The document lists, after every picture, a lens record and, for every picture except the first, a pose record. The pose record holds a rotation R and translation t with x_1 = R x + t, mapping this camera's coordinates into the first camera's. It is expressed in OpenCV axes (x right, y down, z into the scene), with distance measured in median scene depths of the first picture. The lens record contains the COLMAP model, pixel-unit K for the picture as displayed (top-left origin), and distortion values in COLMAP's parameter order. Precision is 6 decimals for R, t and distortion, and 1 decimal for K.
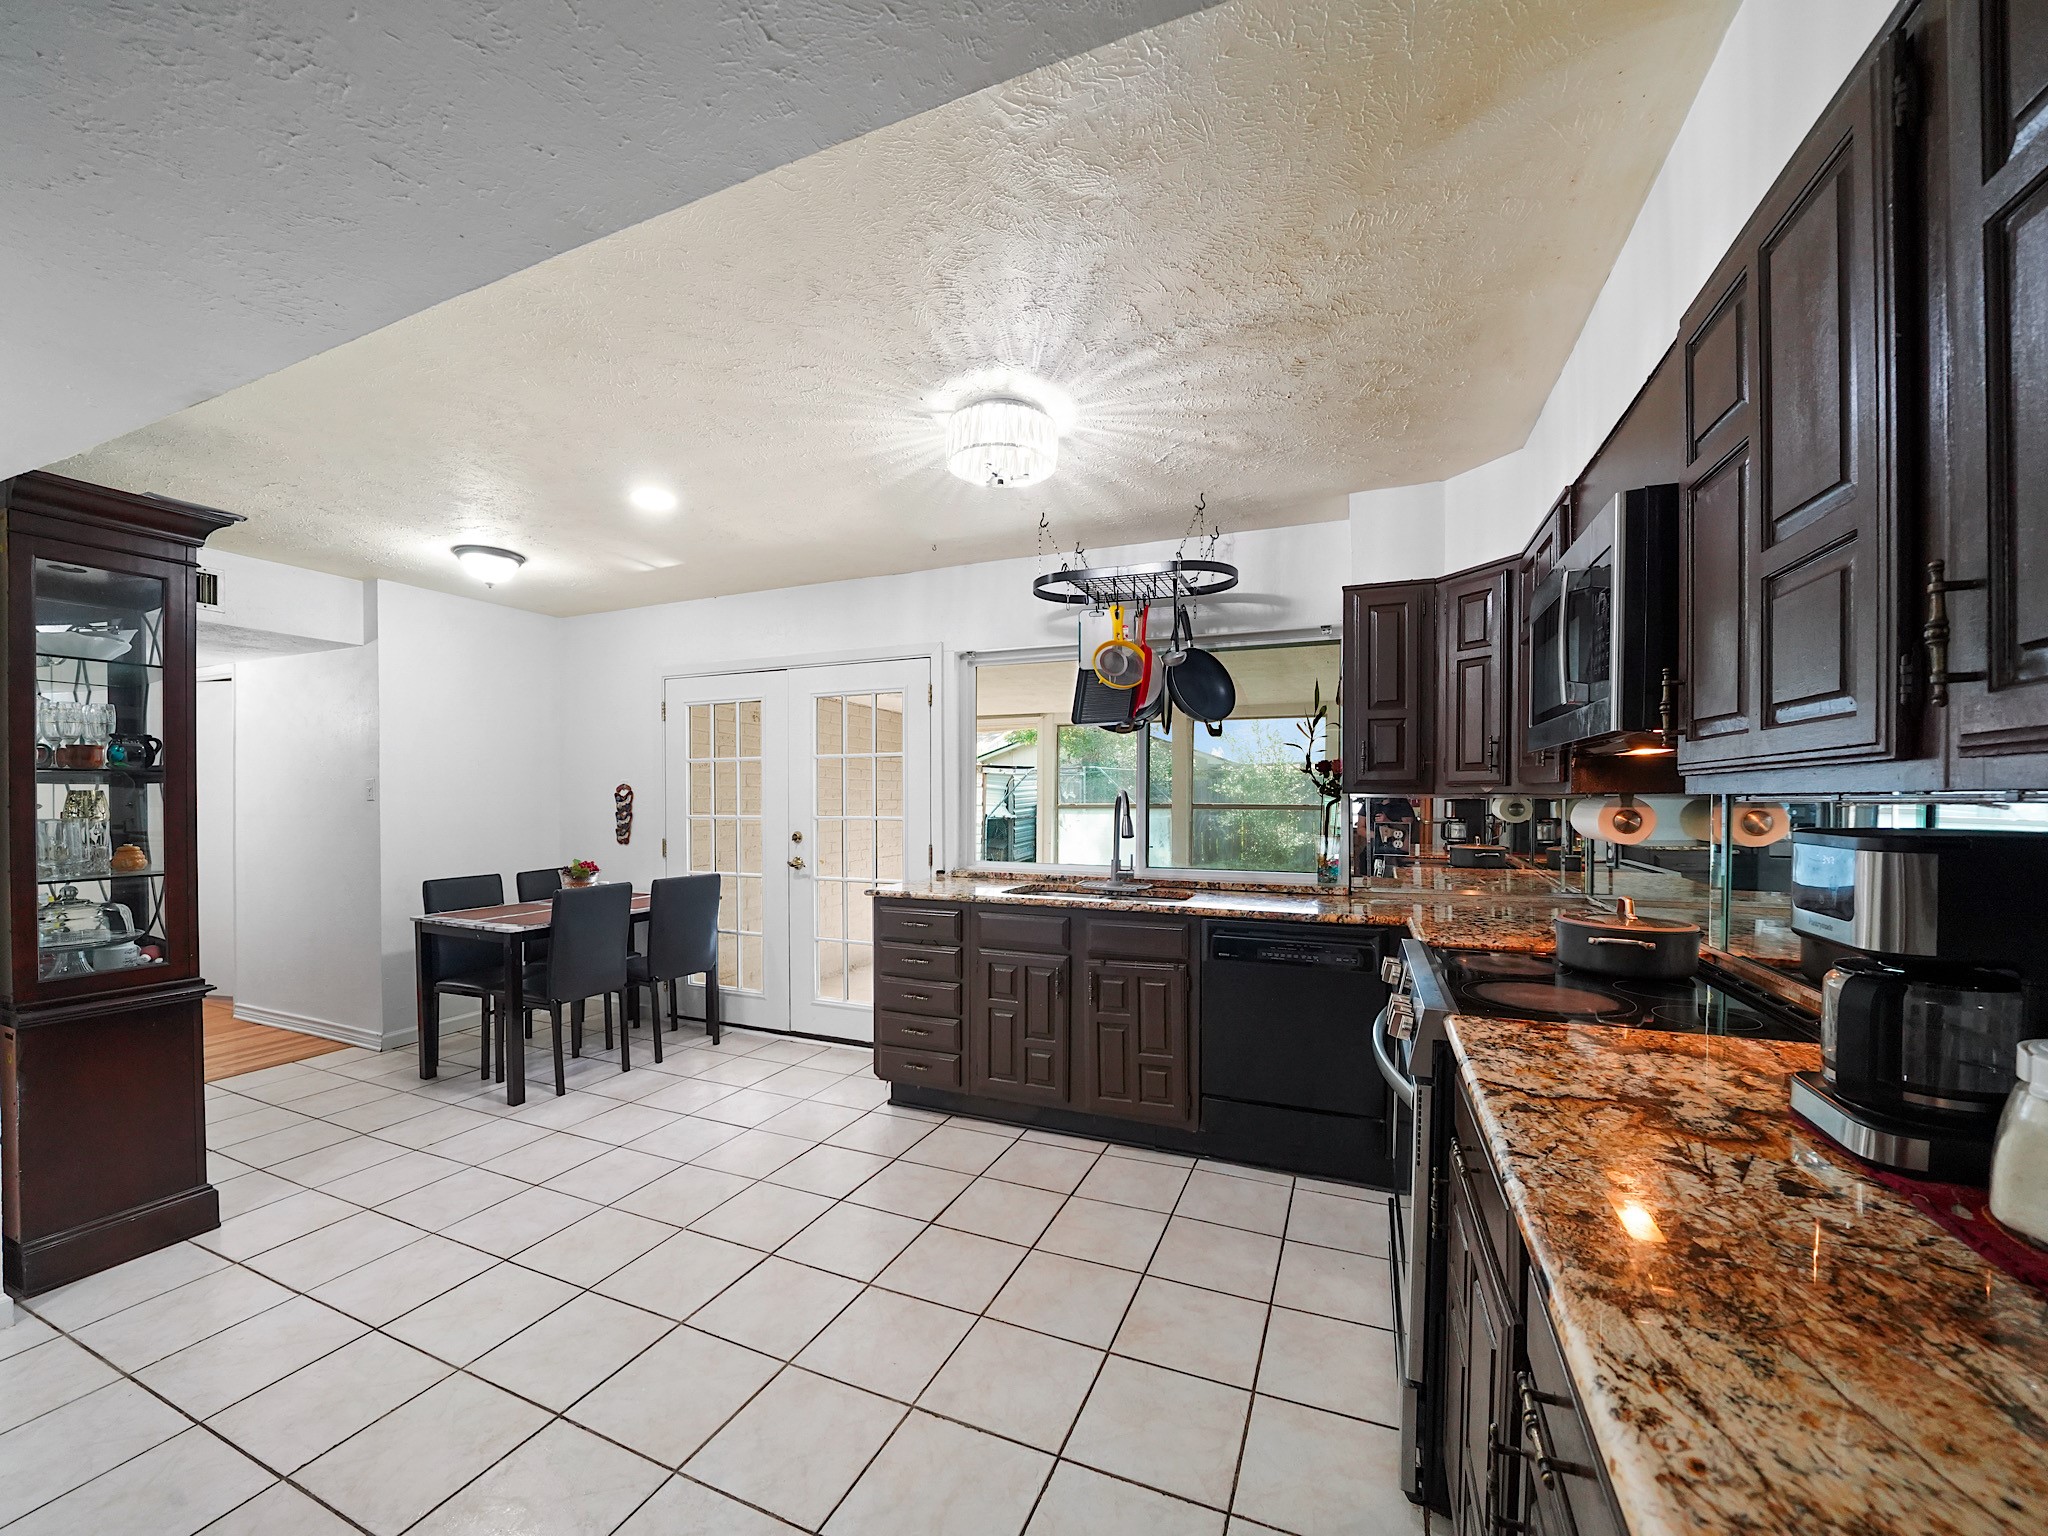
lens RADIAL K [[803.6, 0, 1020.9], [0, 803.6, 805.1], [0, 0, 1]] dist [-0.022126, 0.000273]
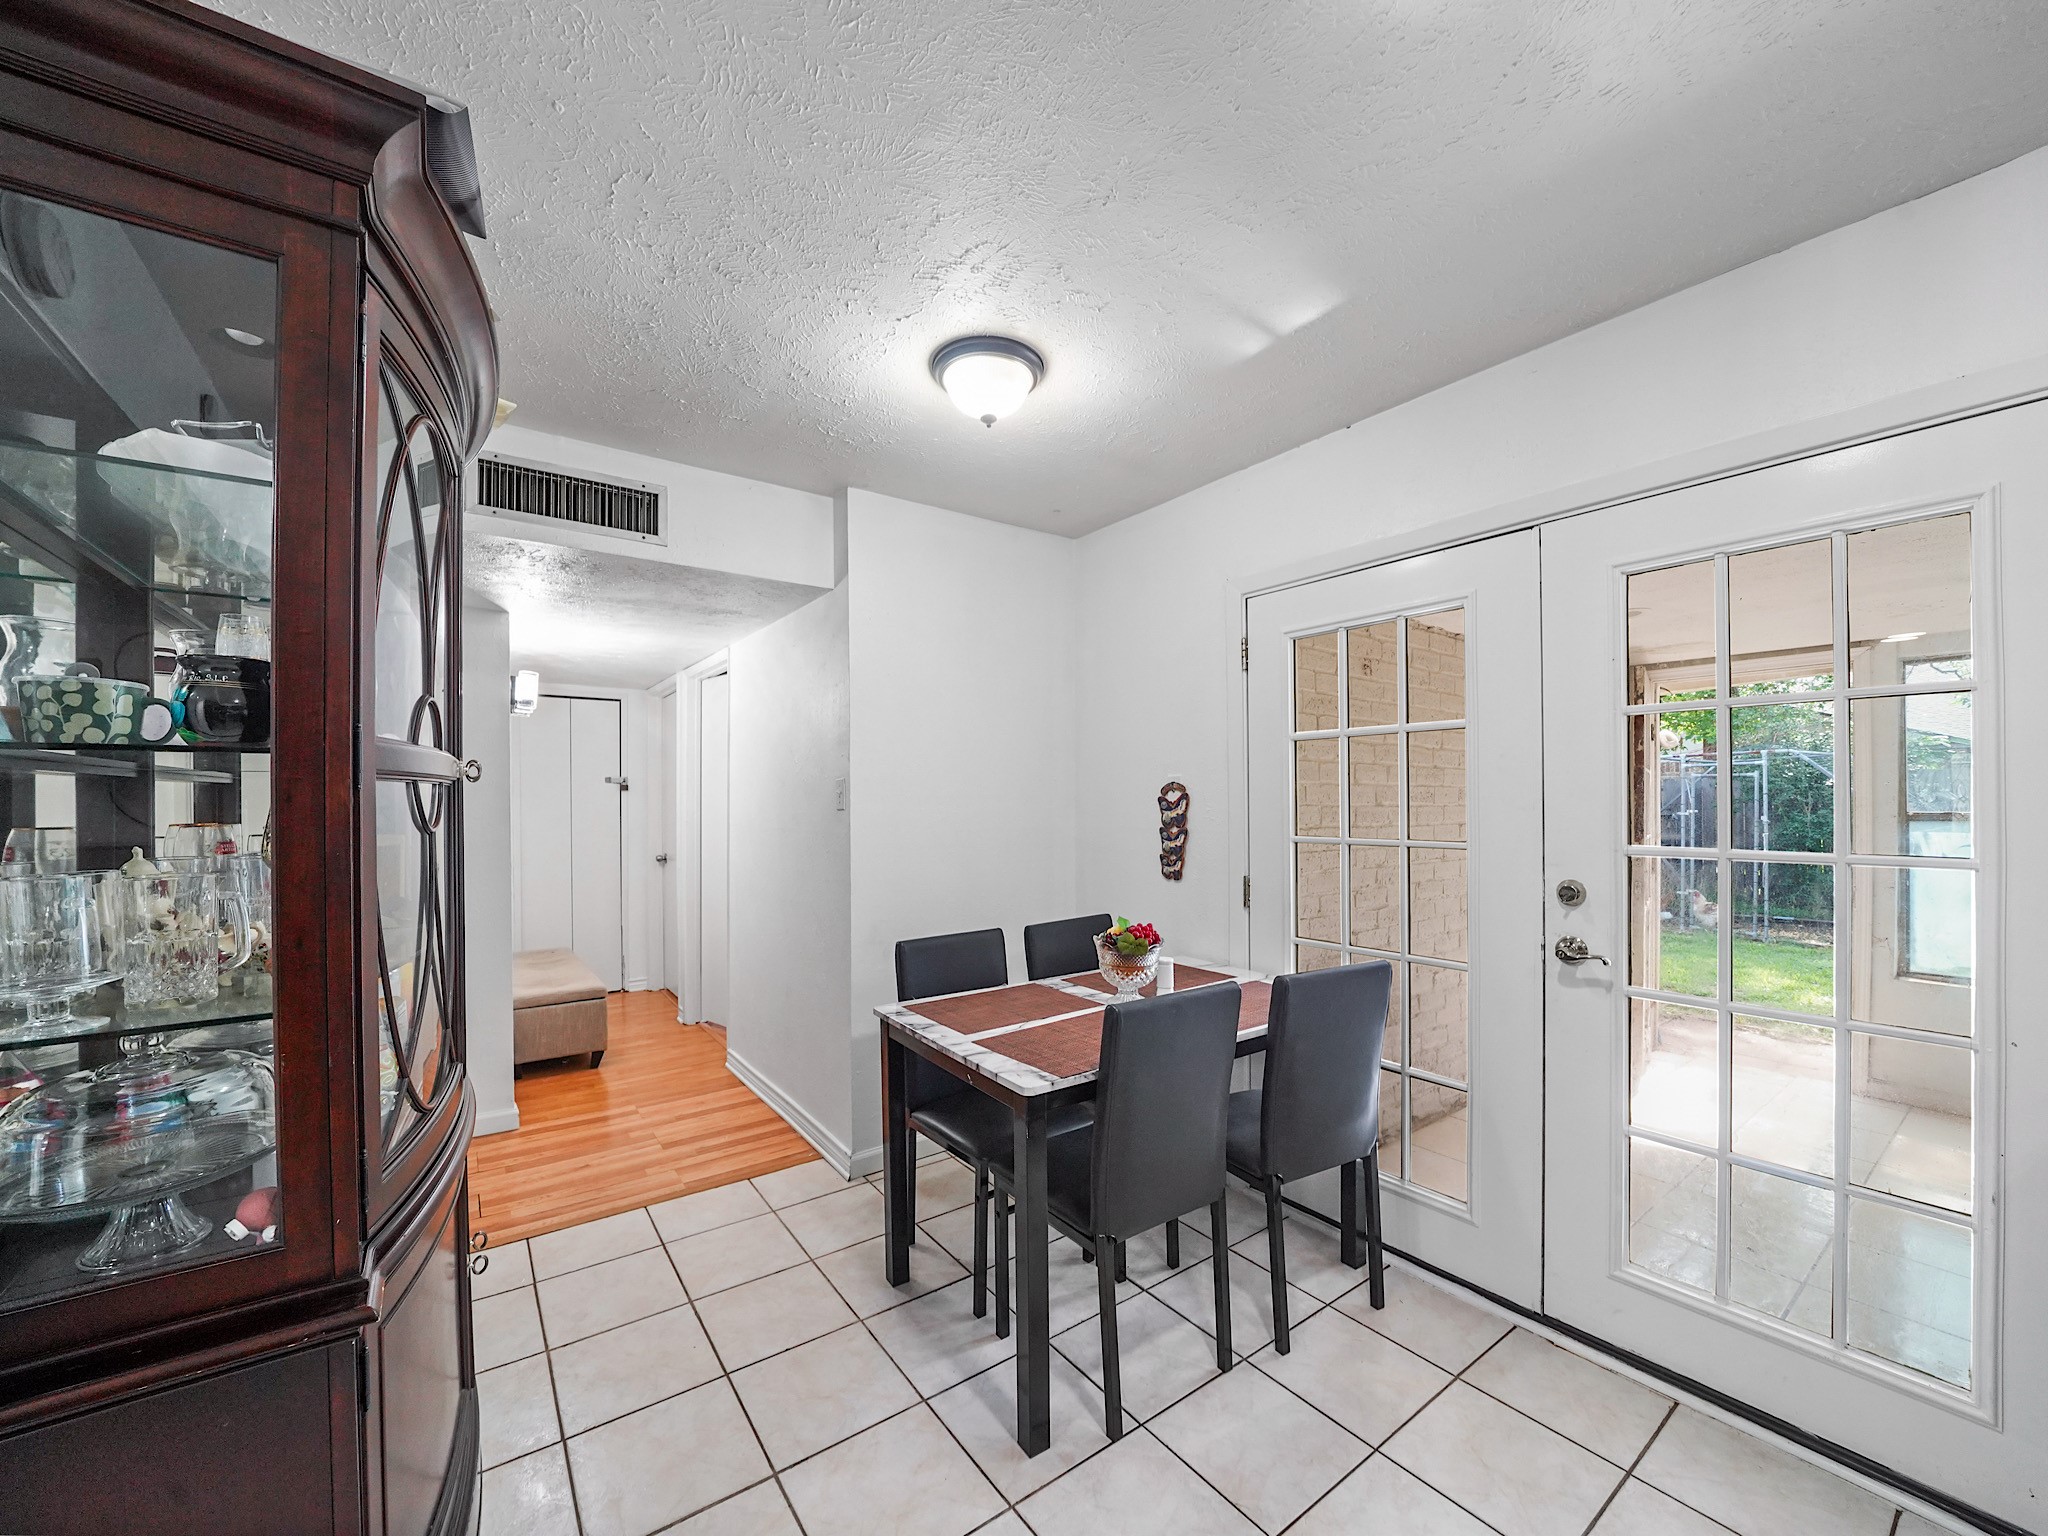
lens RADIAL K [[803.6, 0, 1020.9], [0, 803.6, 805.1], [0, 0, 1]] dist [-0.022126, 0.000273]
pose [[0.856470, -0.001182, -0.516196, -0.323974], [-0.000612, 0.999994, -0.003305, -0.007535], [0.516197, 0.003147, 0.856464, 0.479516]]
